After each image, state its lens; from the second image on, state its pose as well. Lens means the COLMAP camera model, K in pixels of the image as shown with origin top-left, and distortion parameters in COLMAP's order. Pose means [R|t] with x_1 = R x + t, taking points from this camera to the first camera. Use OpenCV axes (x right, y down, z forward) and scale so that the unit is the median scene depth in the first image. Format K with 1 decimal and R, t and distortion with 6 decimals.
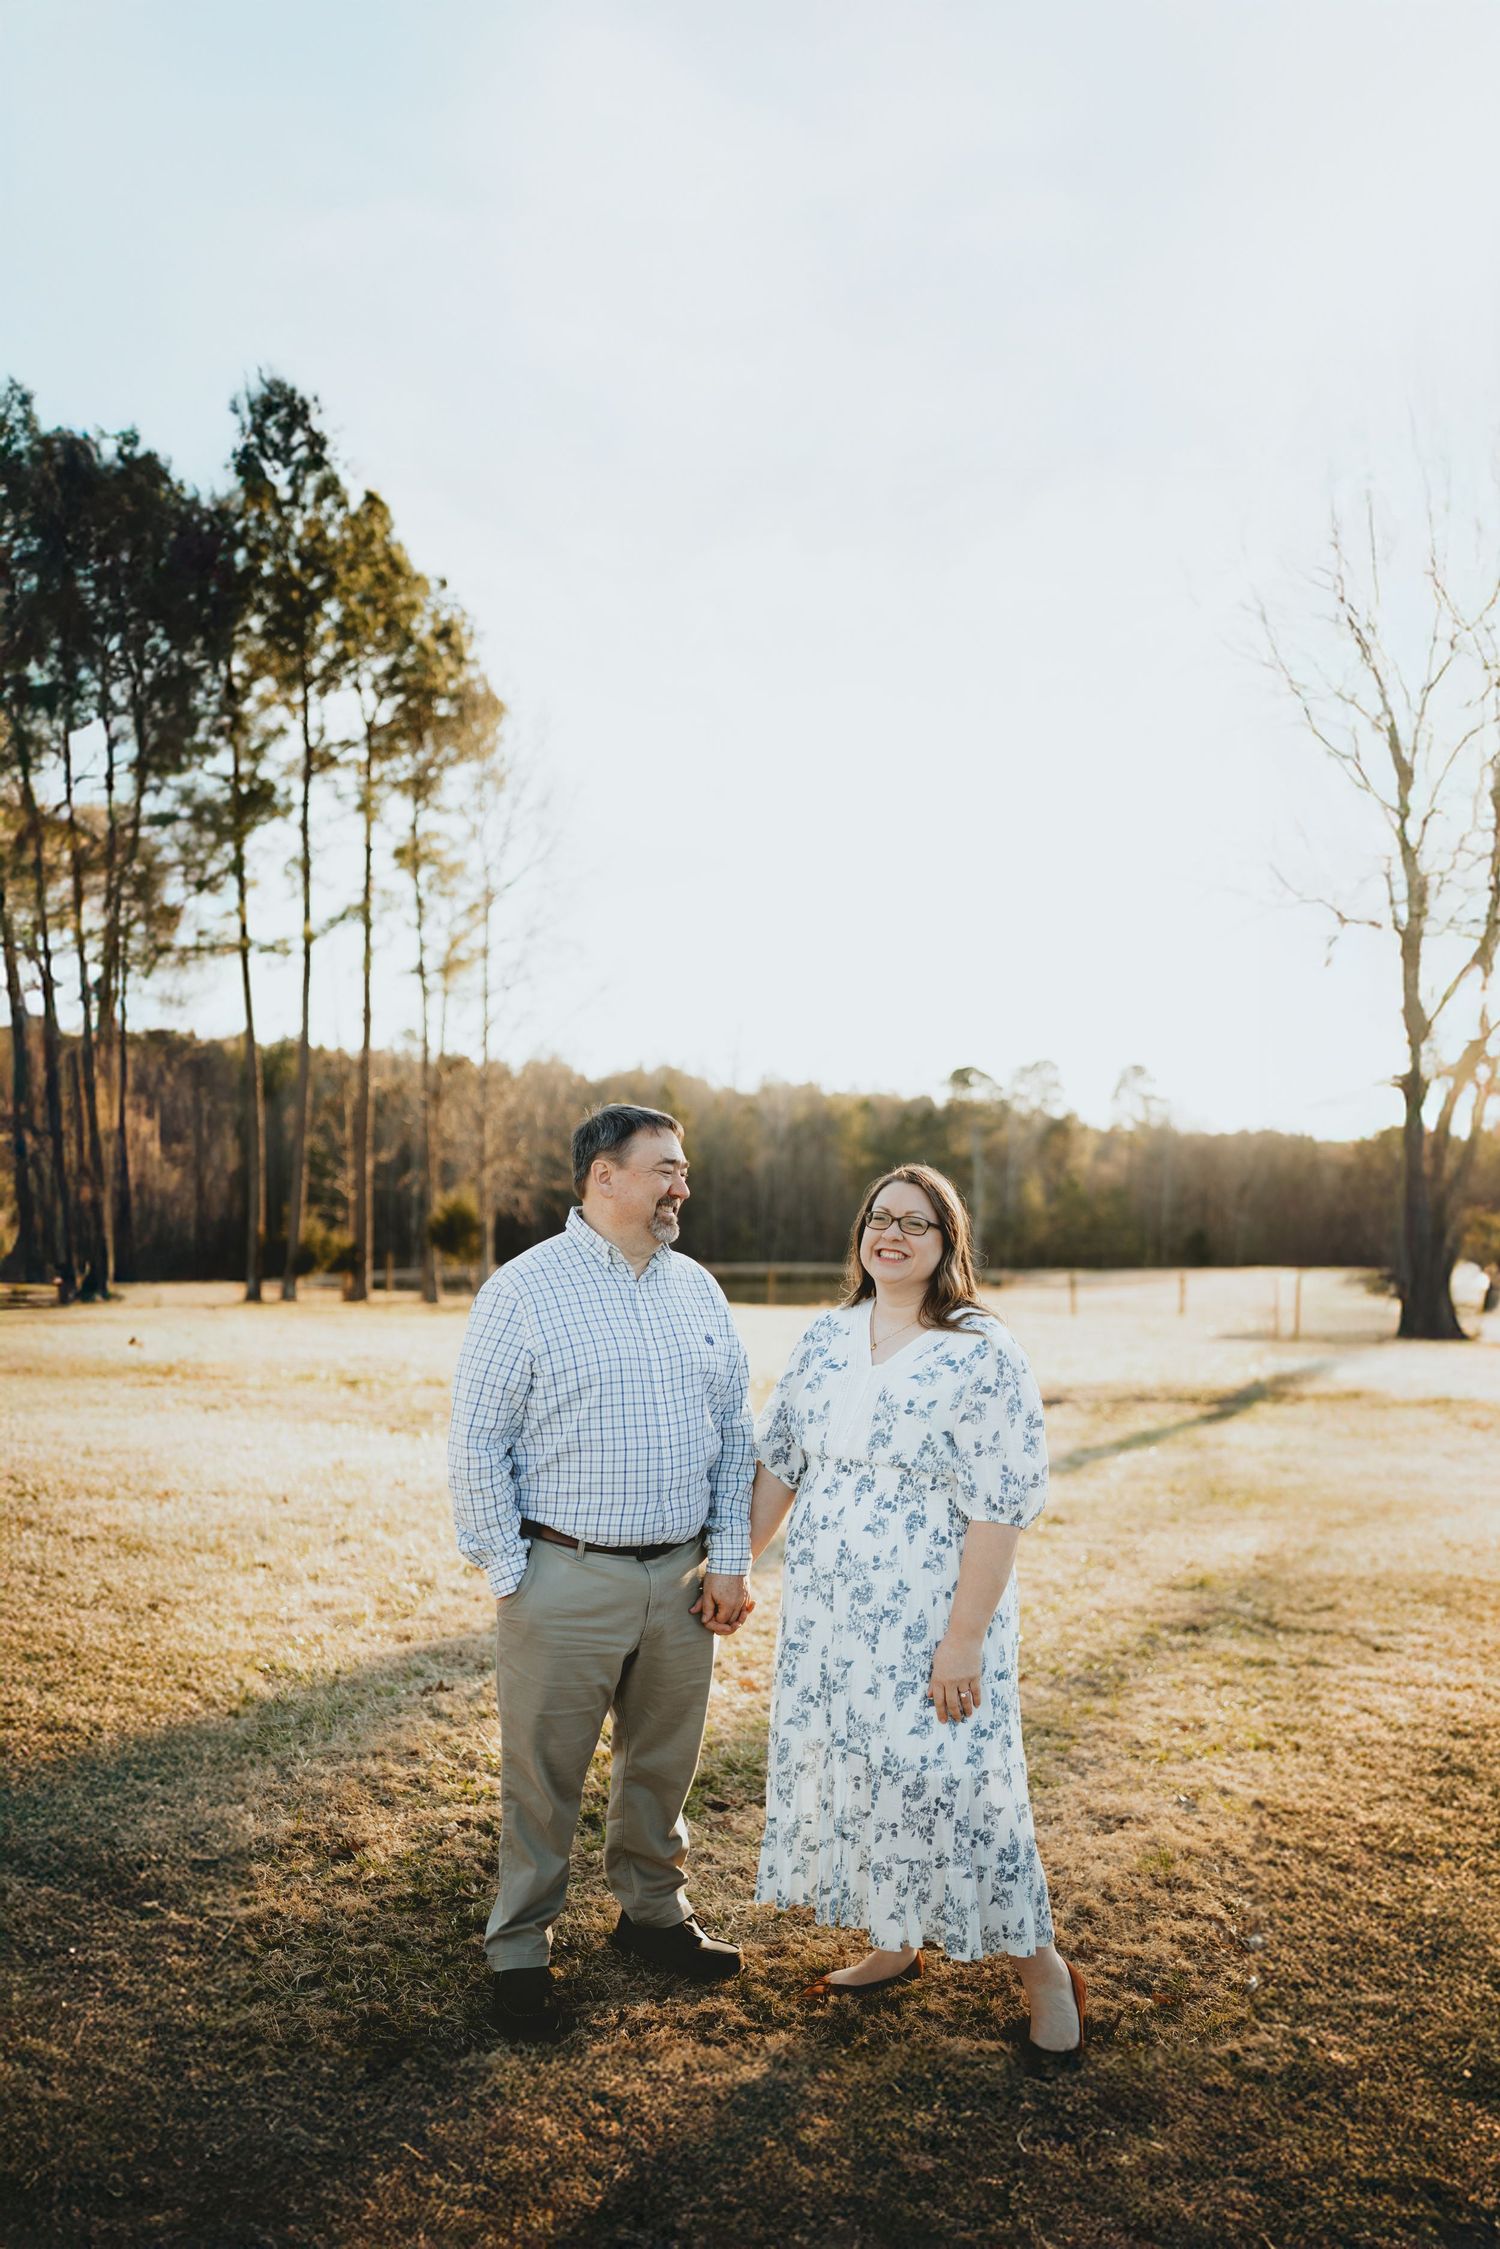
lens RADIAL K [[3187.6, 0, 750.0], [0, 3187.6, 1124.5], [0, 0, 1]] dist [0.013305, 0.126114]
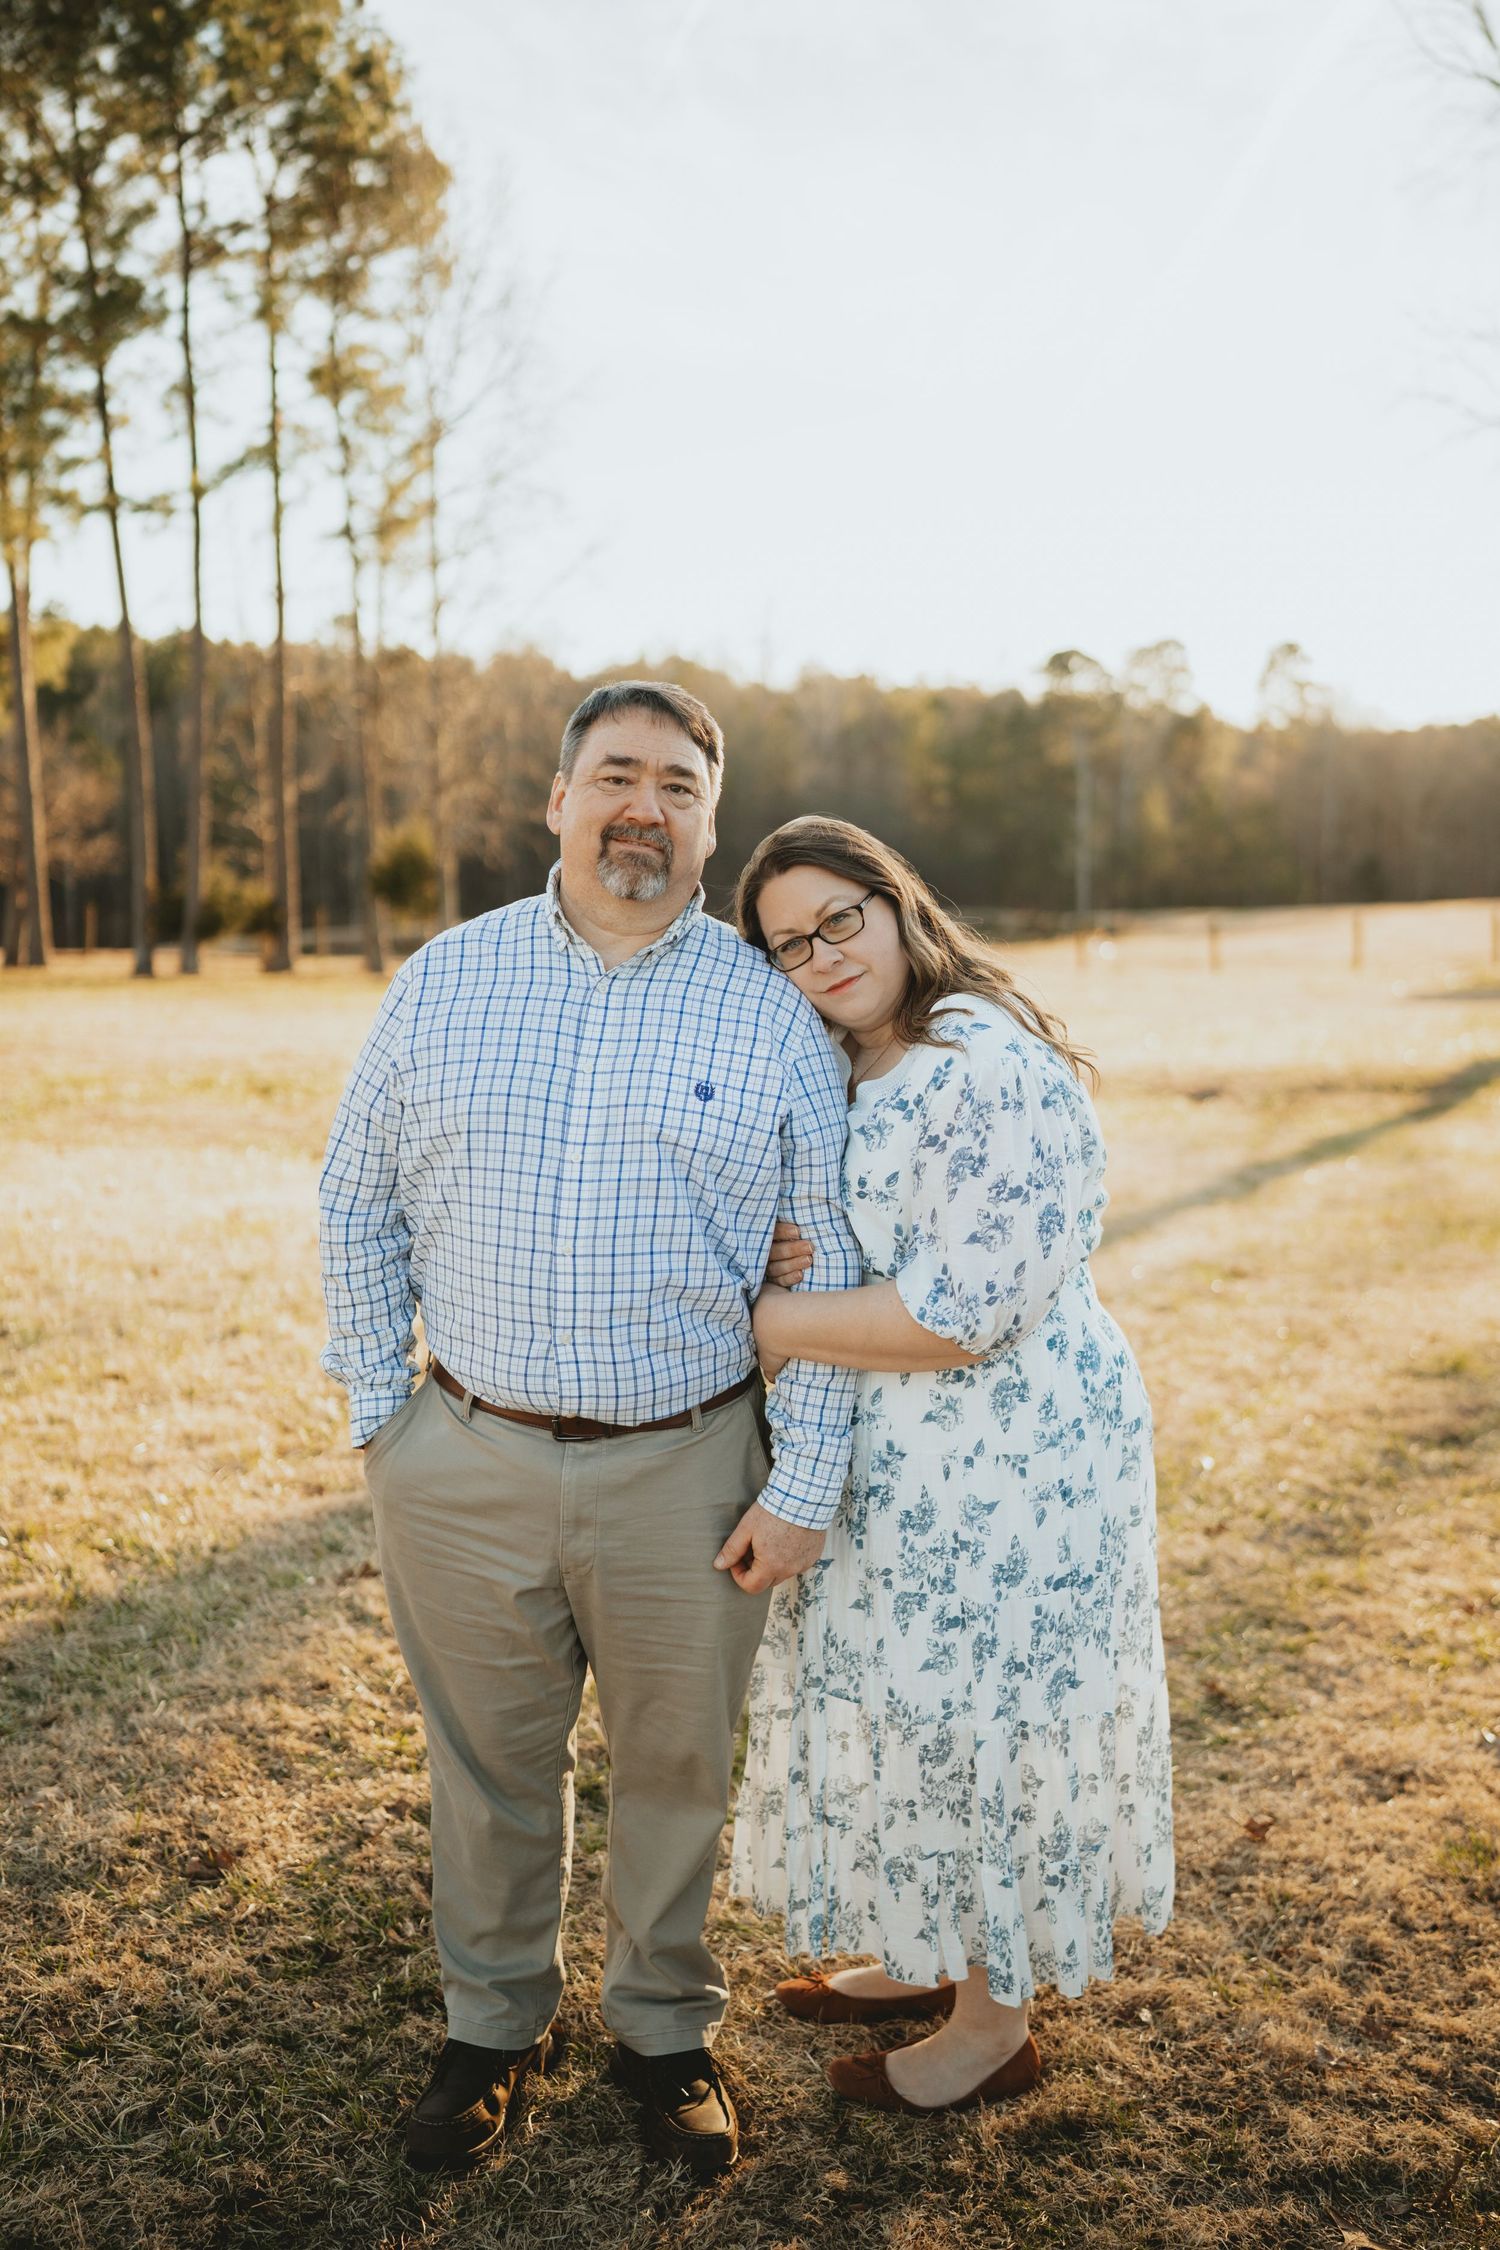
lens RADIAL K [[3189.0, 0, 750.0], [0, 3189.0, 1125.0], [0, 0, 1]] dist [0.013305, 0.126114]
pose [[0.999784, -0.020189, -0.005011, -0.007770], [0.020643, 0.992638, 0.119351, 0.002755], [0.002565, -0.119428, 0.992840, 0.252834]]
